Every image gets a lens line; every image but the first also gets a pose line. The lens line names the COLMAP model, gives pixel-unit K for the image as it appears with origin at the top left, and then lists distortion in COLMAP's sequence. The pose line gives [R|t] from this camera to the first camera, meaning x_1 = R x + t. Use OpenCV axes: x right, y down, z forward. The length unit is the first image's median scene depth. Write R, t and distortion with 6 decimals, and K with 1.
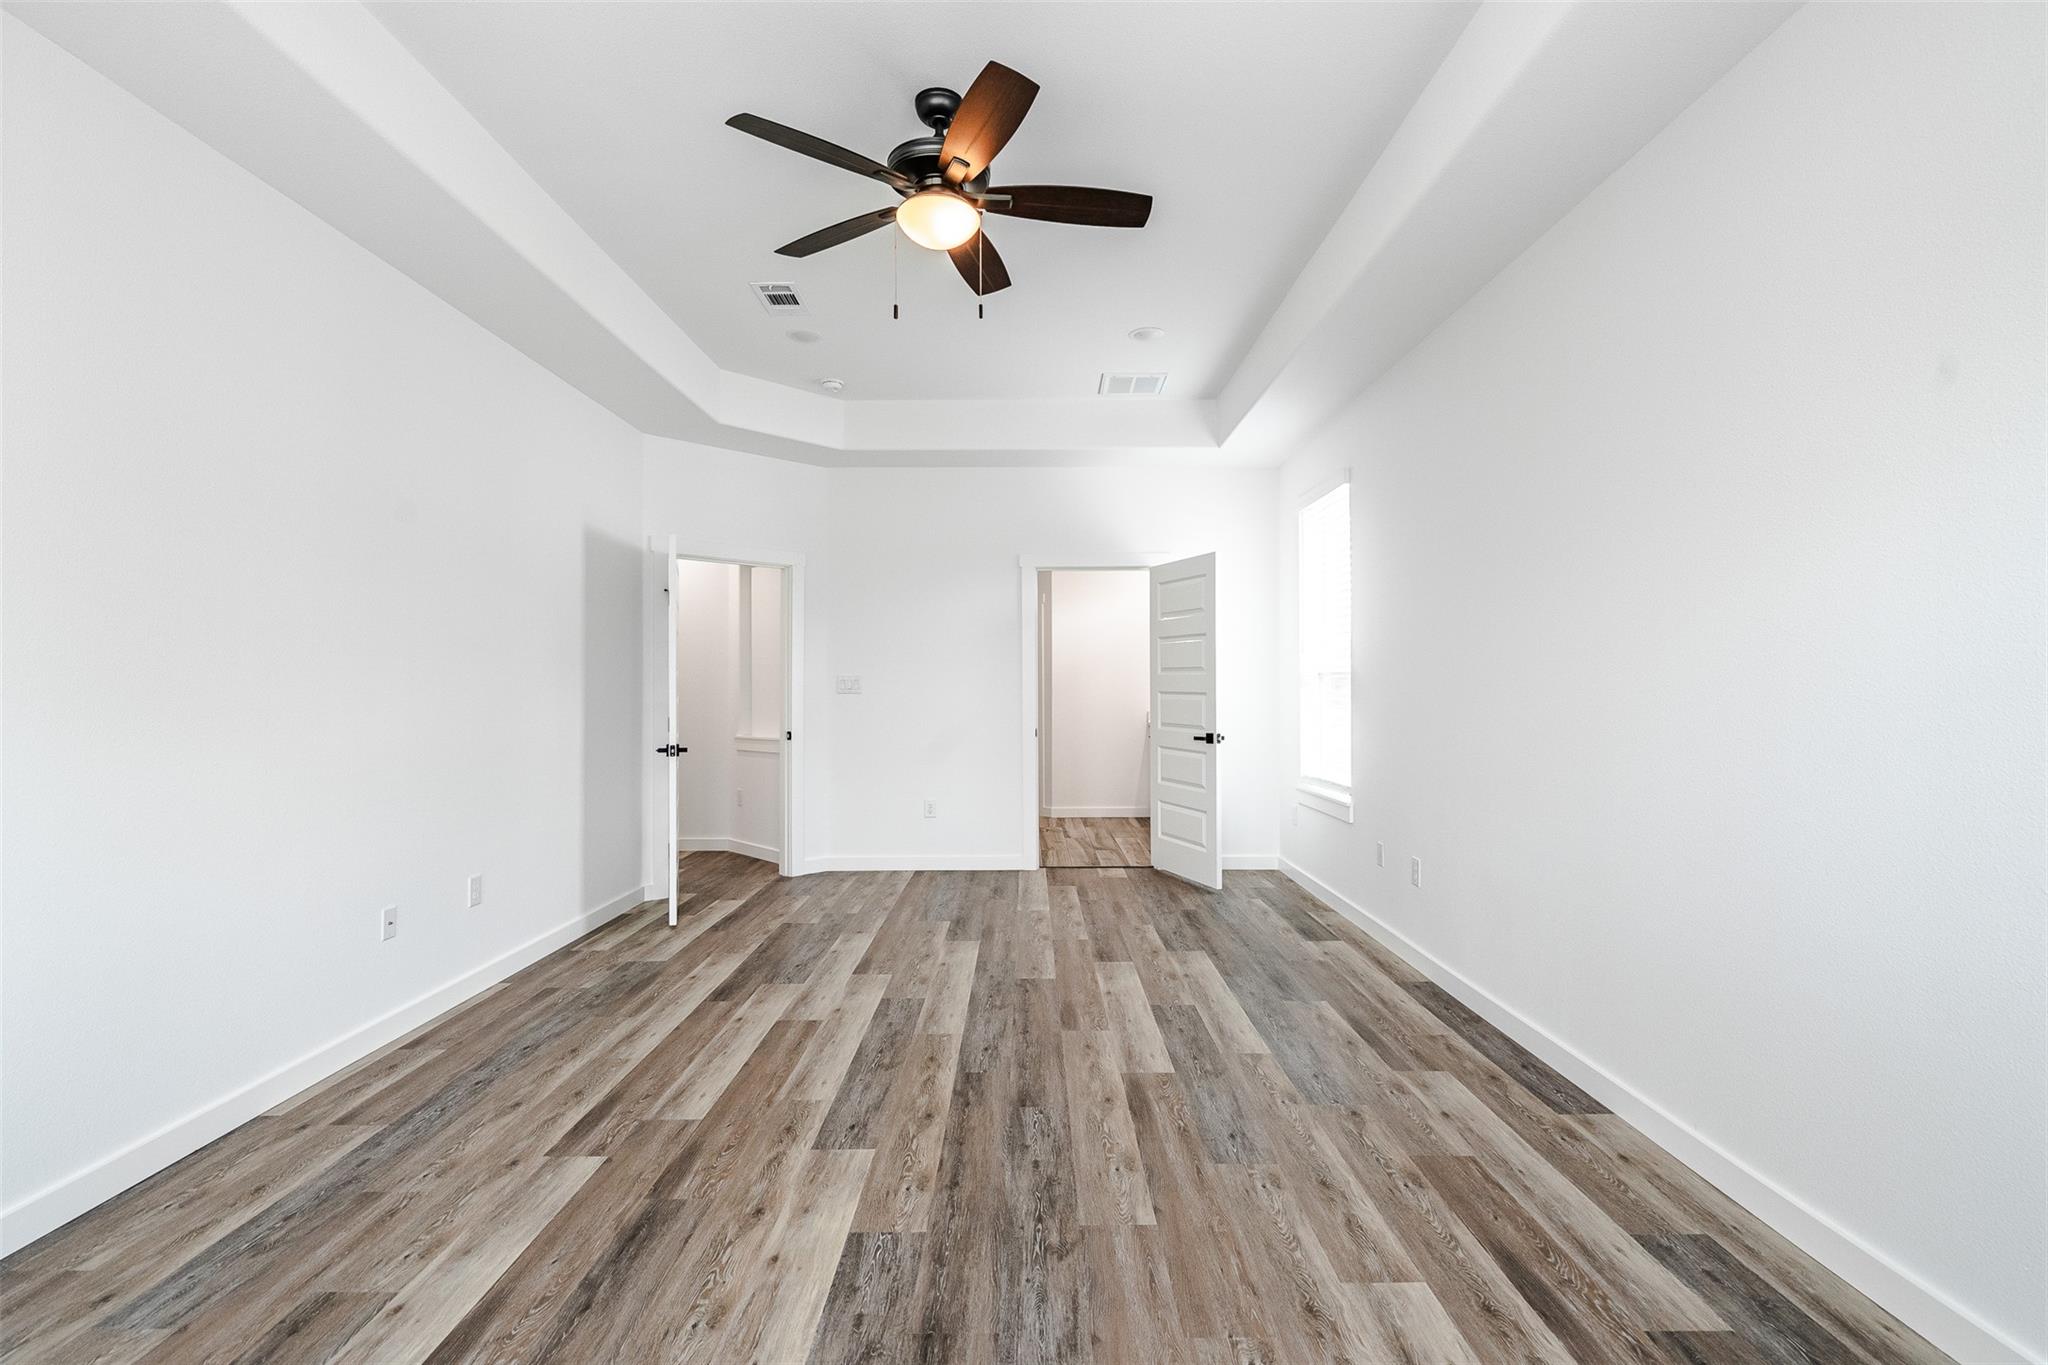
lens RADIAL K [[950.2, 0, 1024.0], [0, 950.2, 682.5], [0, 0, 1]] dist [-0.003537, 0.000974]
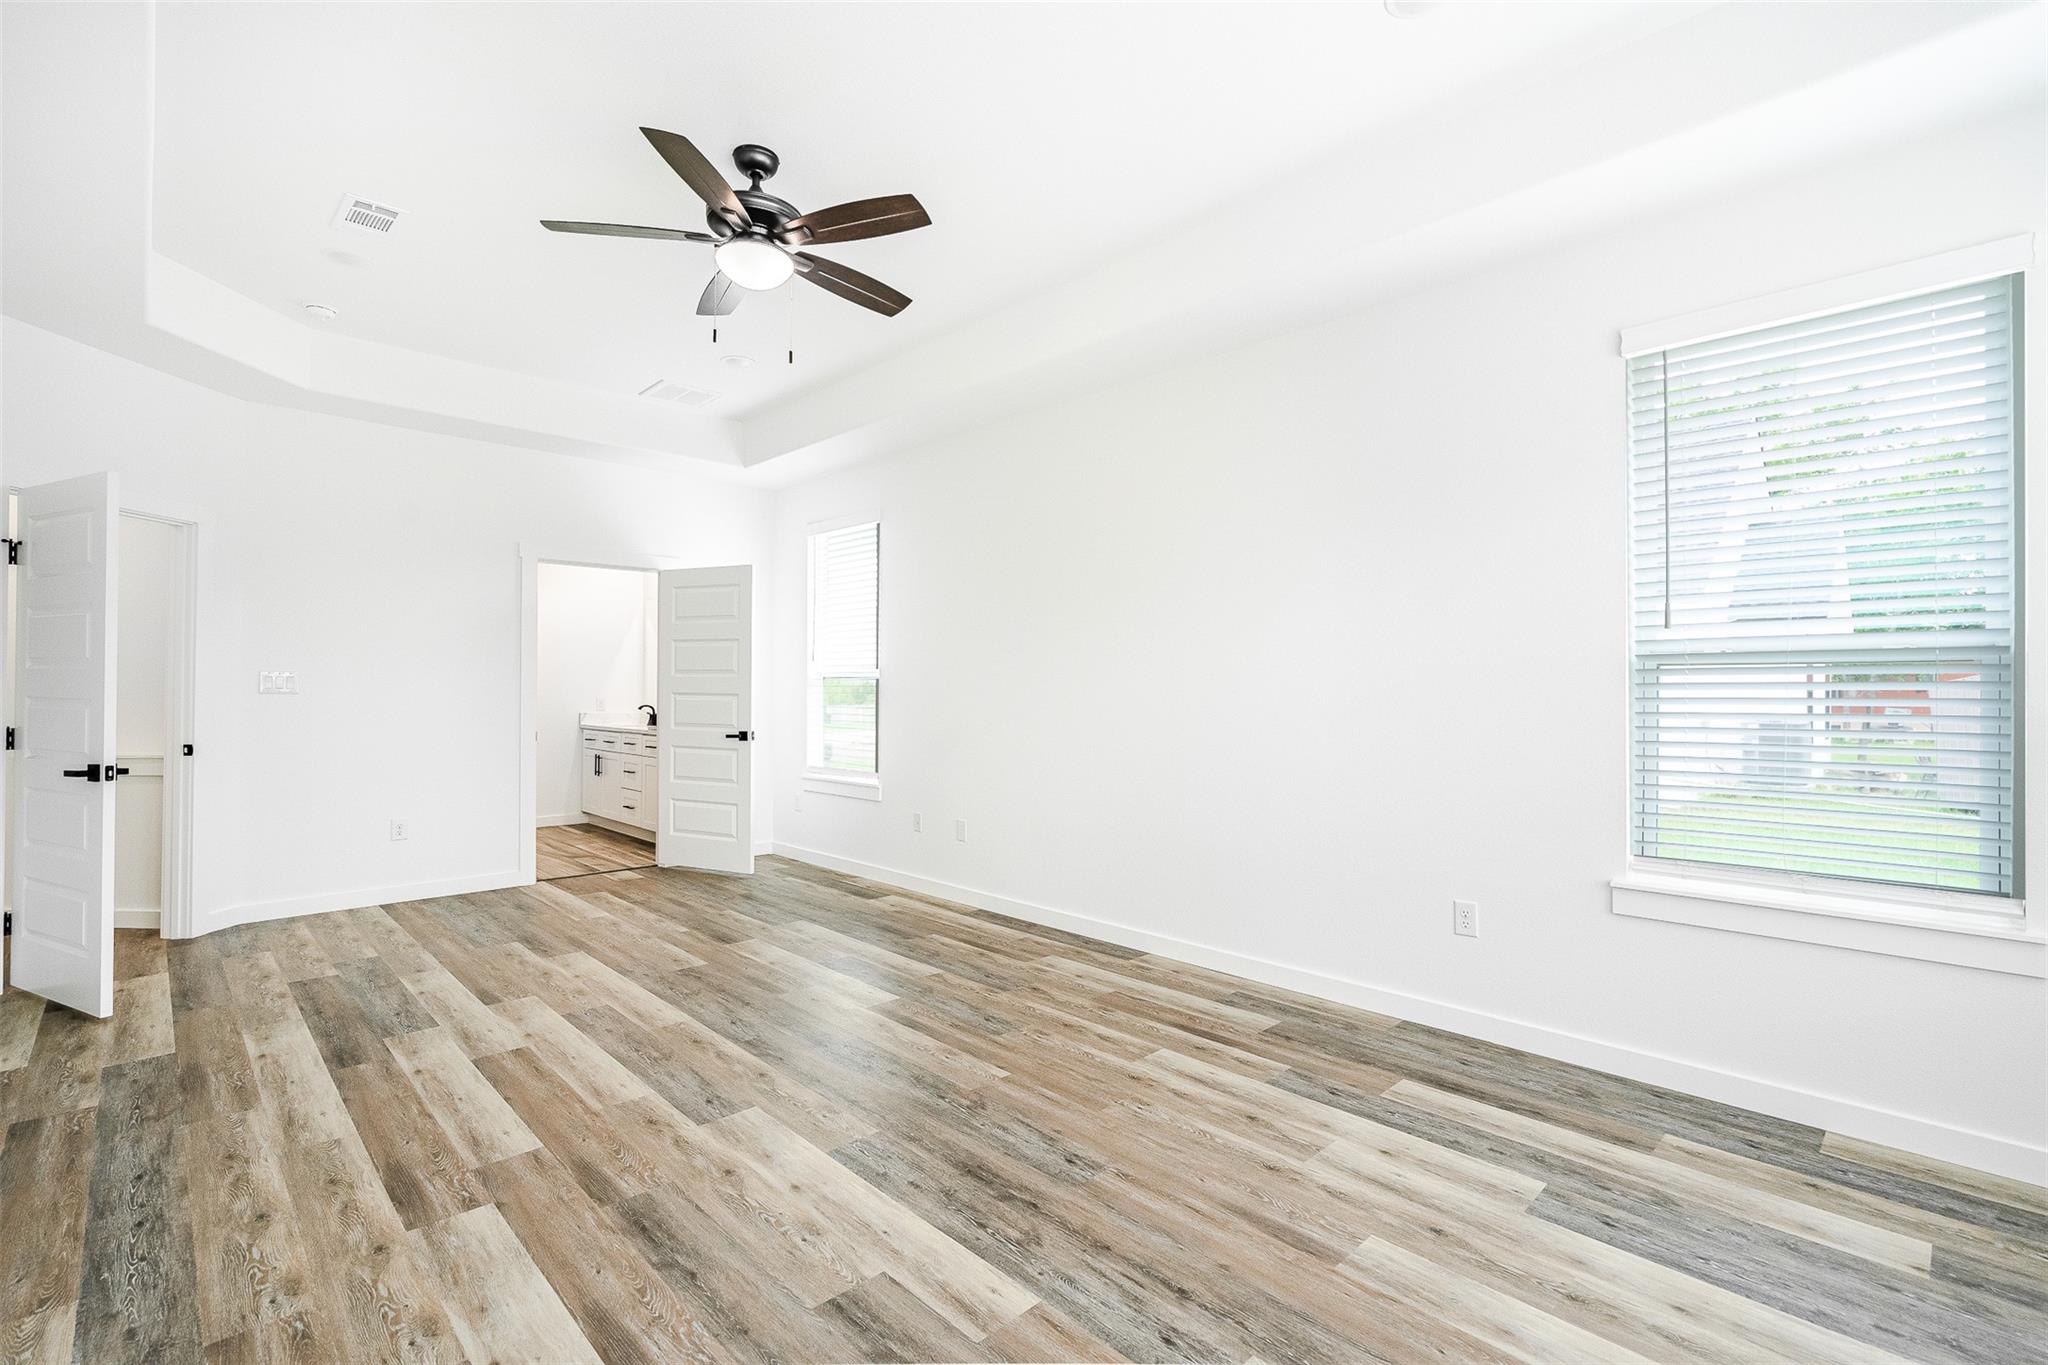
lens RADIAL K [[940.3, 0, 1059.8], [0, 940.3, 687.3], [0, 0, 1]] dist [-0.002527, 0.000684]
pose [[0.699368, 0.007110, 0.714727, -0.607060], [-0.010370, 0.999946, 0.000200, -0.001502], [-0.714687, -0.007551, 0.699404, -0.014935]]
